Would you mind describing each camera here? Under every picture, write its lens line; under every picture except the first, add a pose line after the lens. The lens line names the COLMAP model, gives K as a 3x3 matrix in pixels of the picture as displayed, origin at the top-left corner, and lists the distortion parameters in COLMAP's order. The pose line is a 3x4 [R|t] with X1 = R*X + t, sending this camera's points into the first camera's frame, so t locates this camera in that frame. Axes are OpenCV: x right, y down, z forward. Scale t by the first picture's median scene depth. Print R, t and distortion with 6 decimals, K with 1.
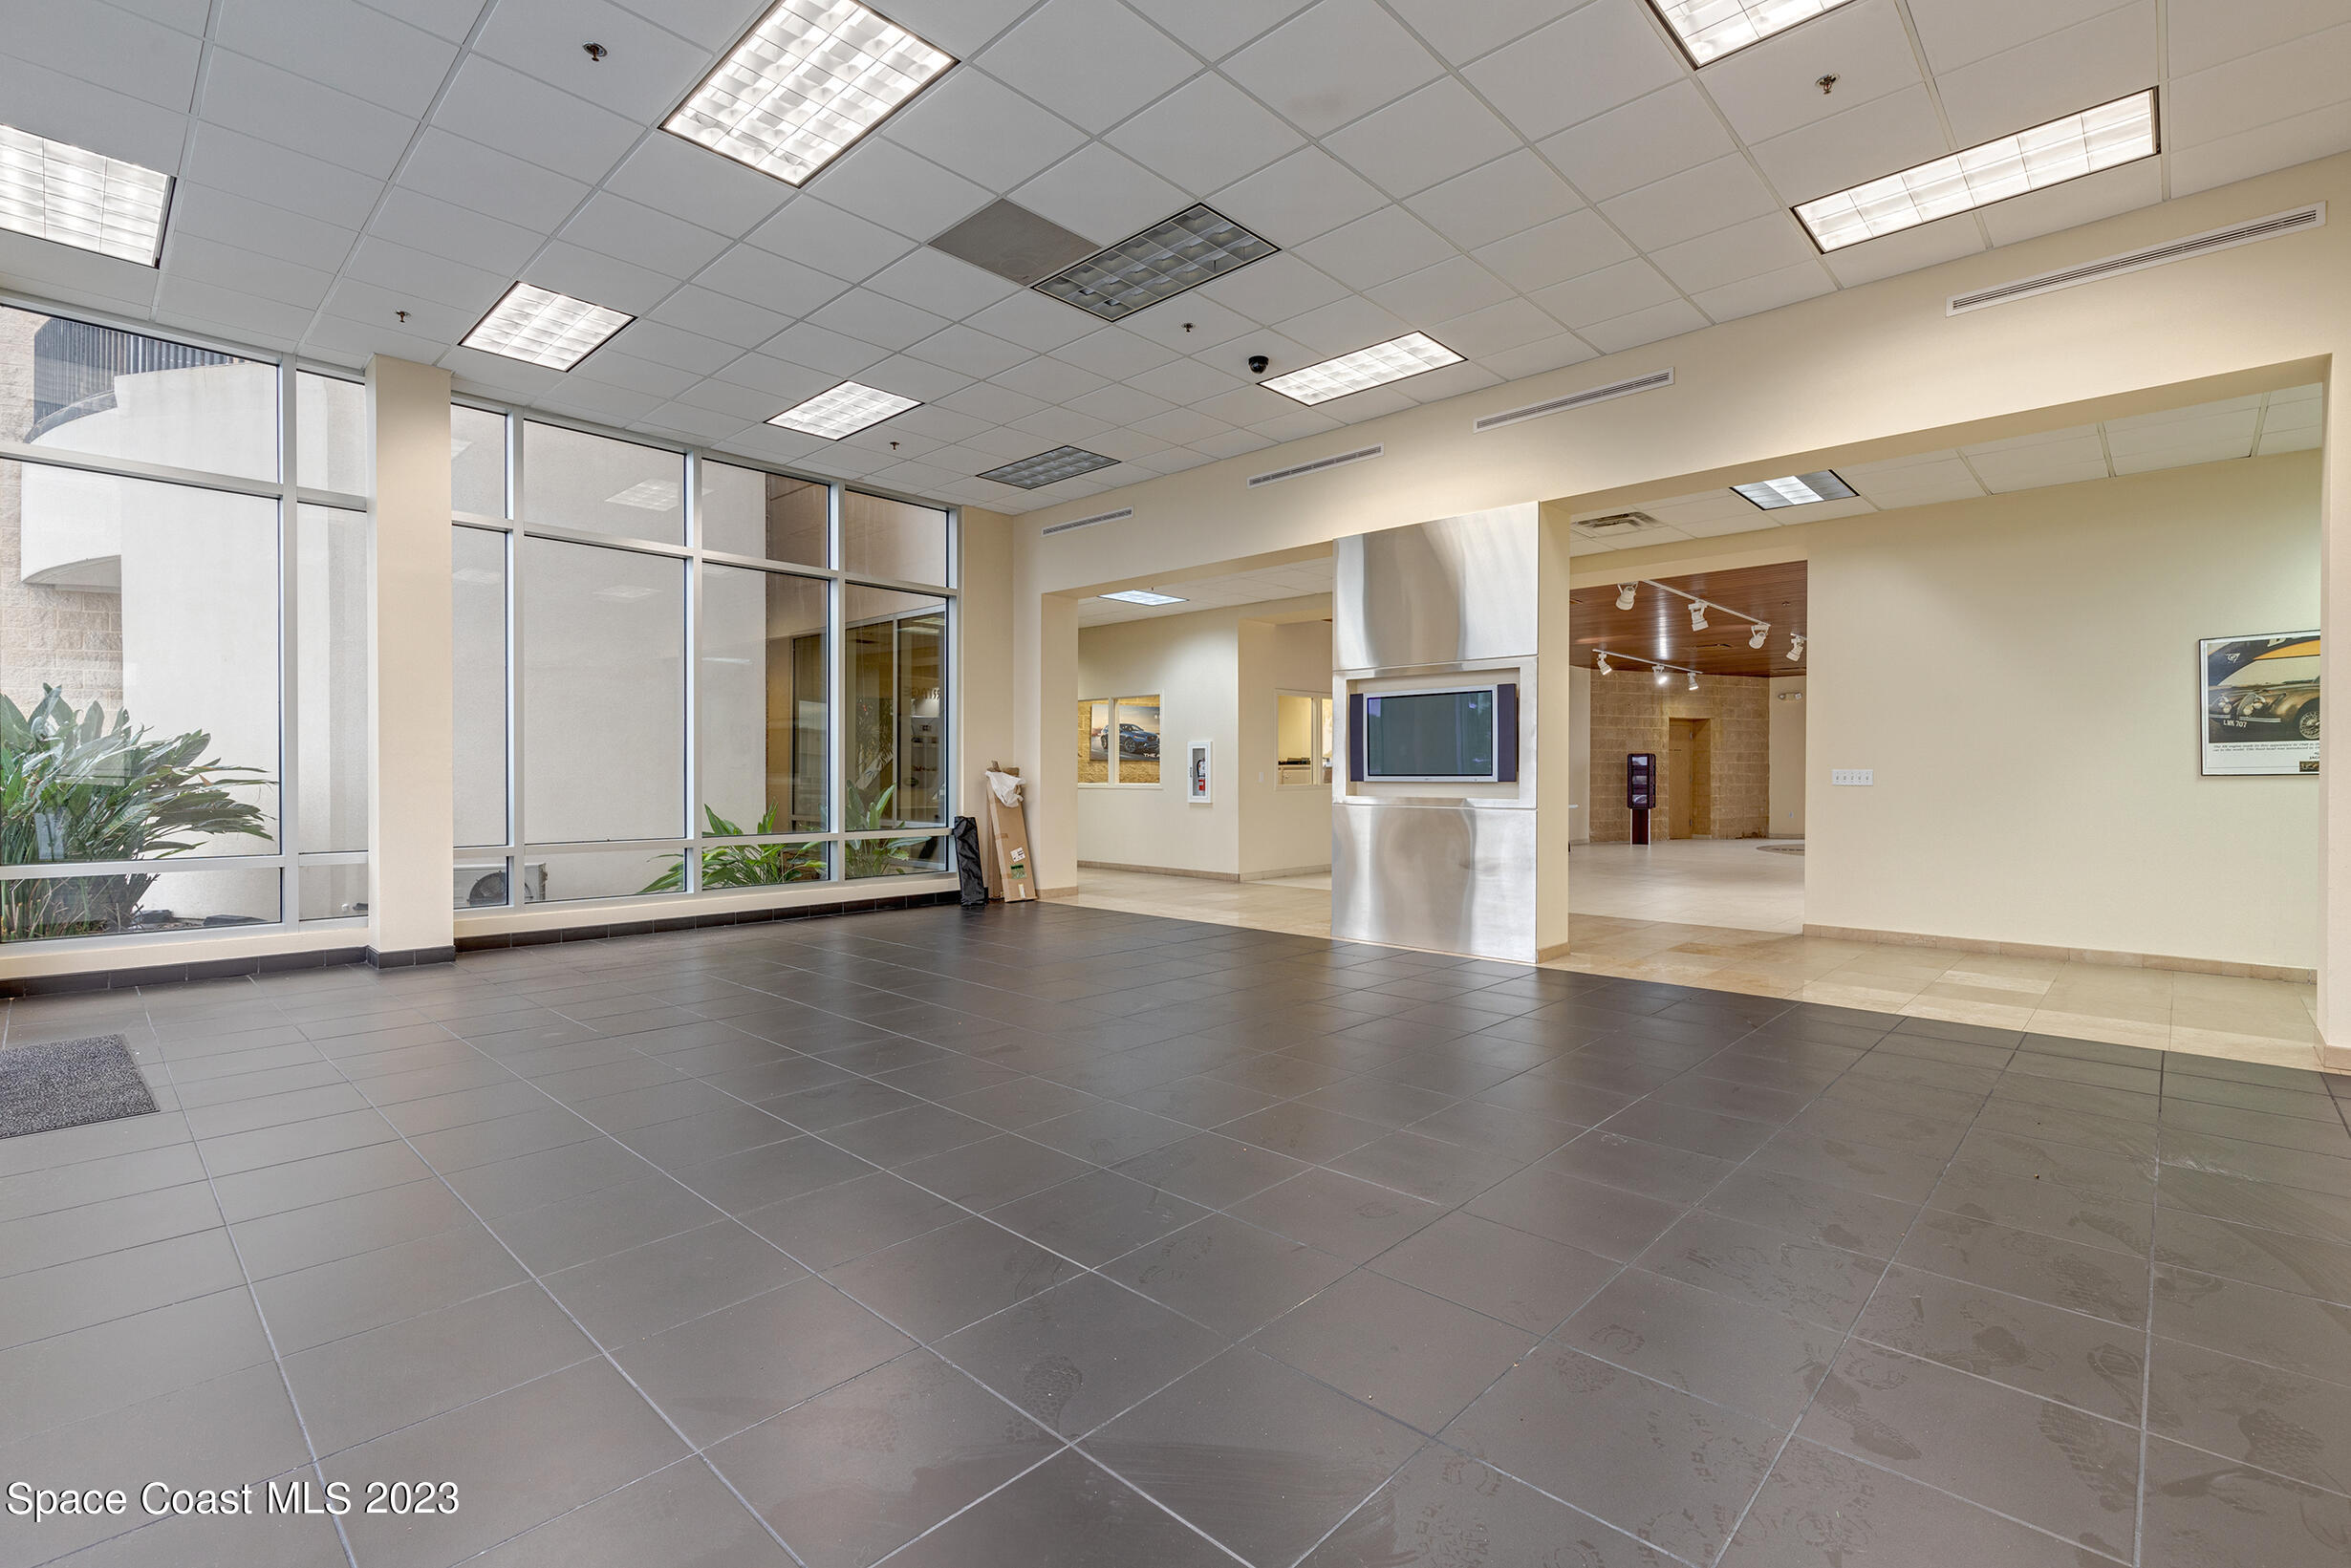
lens RADIAL K [[1051.6, 0, 1180.7], [0, 1051.6, 783.1], [0, 0, 1]] dist [0.005751, -0.000187]
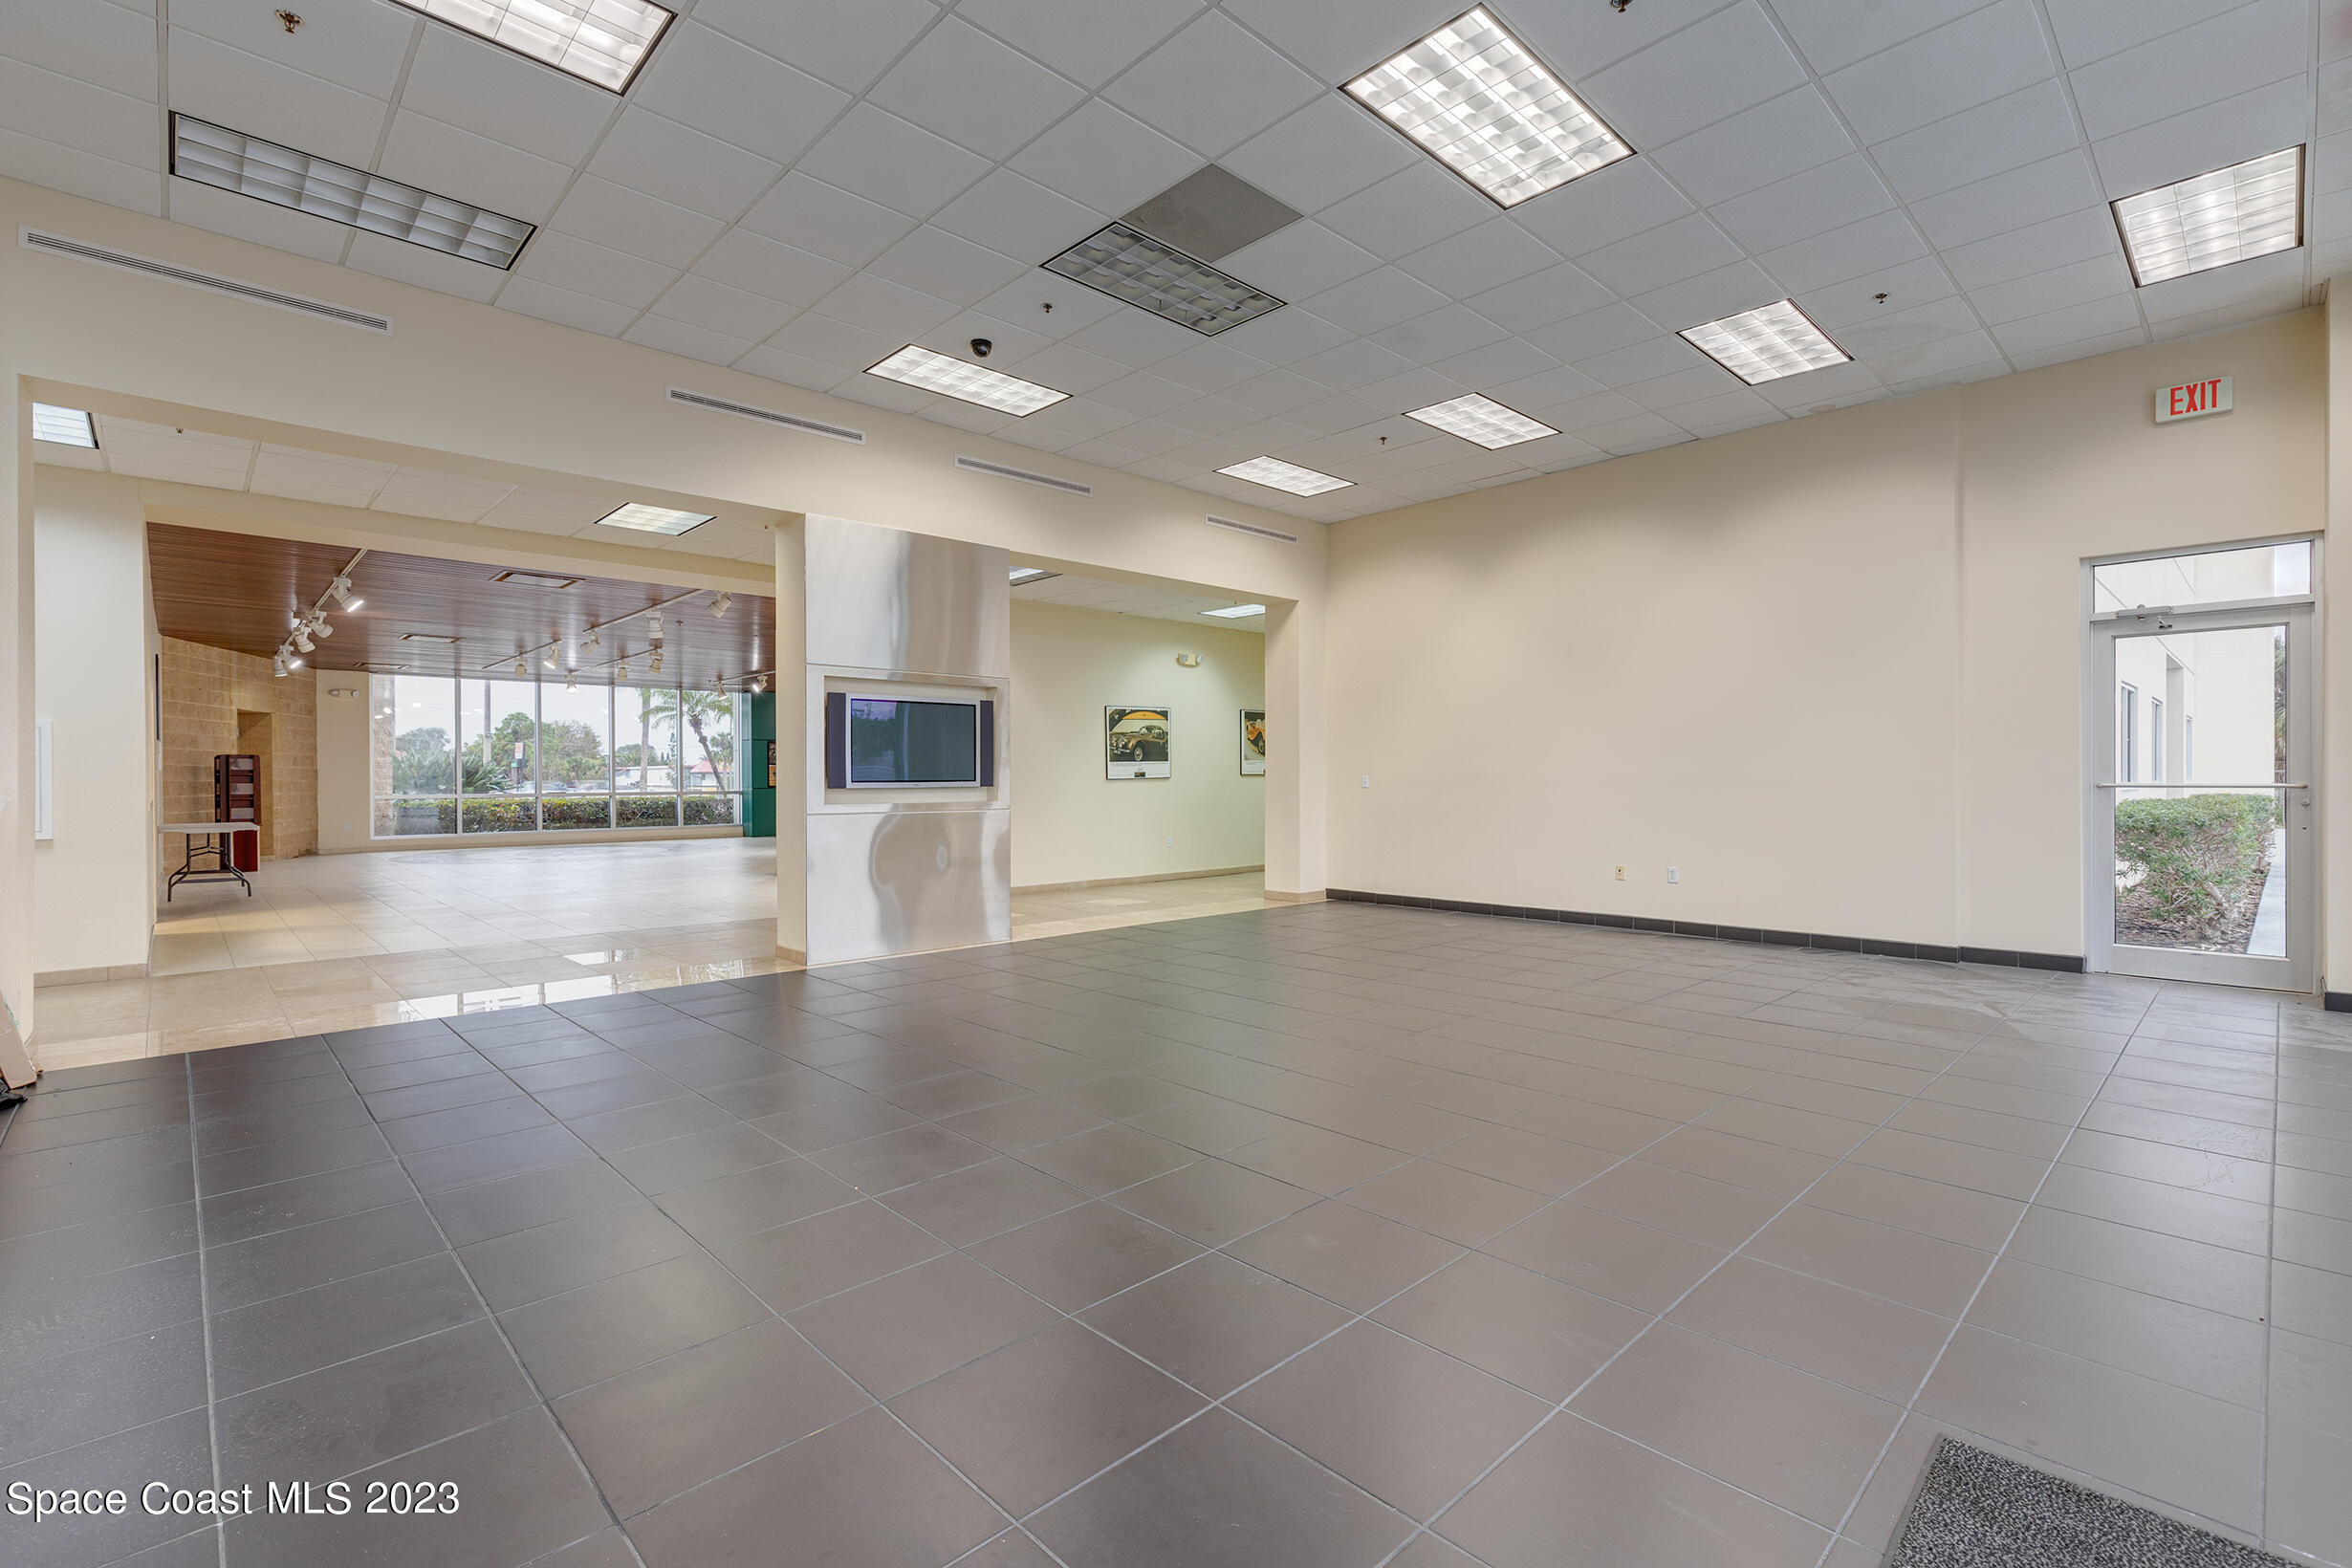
lens RADIAL K [[1052.1, 0, 1181.2], [0, 1052.1, 783.1], [0, 0, 1]] dist [0.005751, -0.000187]
pose [[0.046201, -0.006292, 0.998912, -0.772971], [0.011939, 0.999912, 0.005746, -0.008588], [-0.998861, 0.011661, 0.046272, 0.697511]]
